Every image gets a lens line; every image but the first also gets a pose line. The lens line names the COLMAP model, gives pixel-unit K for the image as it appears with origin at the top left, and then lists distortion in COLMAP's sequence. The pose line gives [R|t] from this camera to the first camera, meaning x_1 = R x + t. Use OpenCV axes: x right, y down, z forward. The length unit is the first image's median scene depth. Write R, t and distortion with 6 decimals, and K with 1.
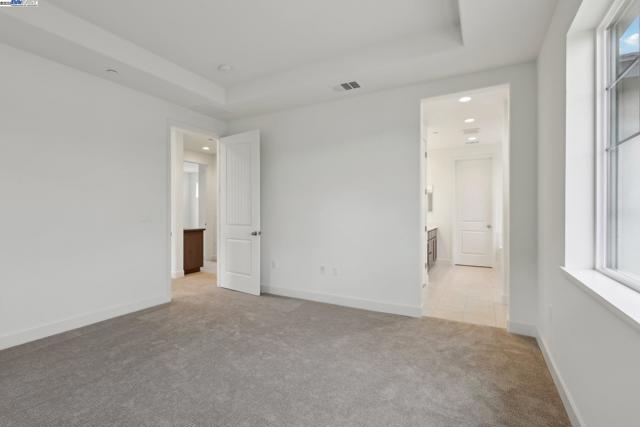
lens RADIAL K [[299.3, 0, 317.3], [0, 299.3, 213.2], [0, 0, 1]] dist [0.001536, 0.000179]
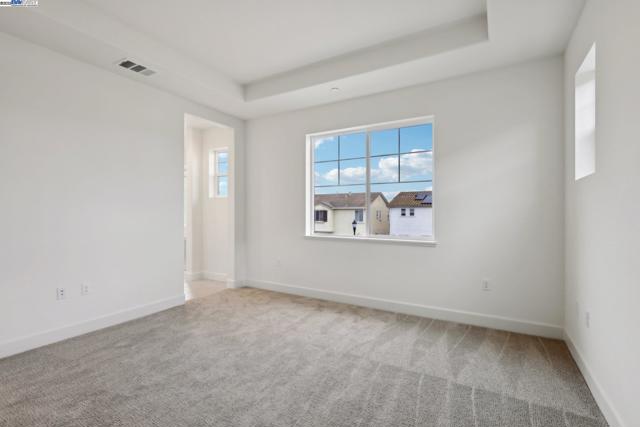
lens RADIAL K [[299.3, 0, 320.8], [0, 299.3, 212.0], [0, 0, 1]] dist [0.001536, 0.000179]
pose [[0.023430, 0.004643, 0.999715, -0.881626], [0.005151, 0.999975, -0.004765, 0.008980], [-0.999712, 0.005261, 0.023405, 0.504741]]
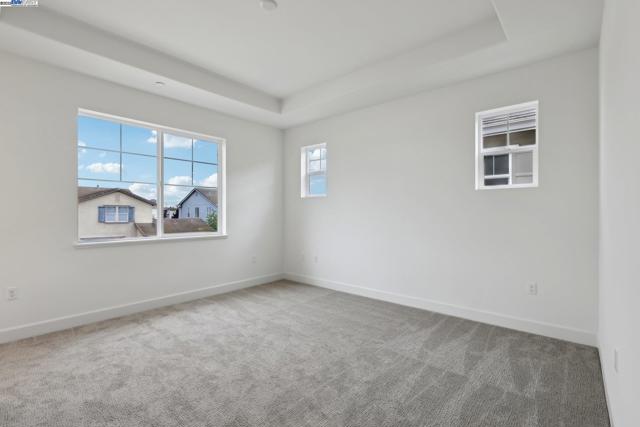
lens RADIAL K [[299.3, 0, 321.0], [0, 299.3, 214.4], [0, 0, 1]] dist [0.001536, 0.000179]
pose [[-0.981436, 0.009530, 0.191552, -0.509558], [0.010434, 0.999939, 0.003713, 0.016038], [-0.191505, 0.005643, -0.981475, 1.456201]]
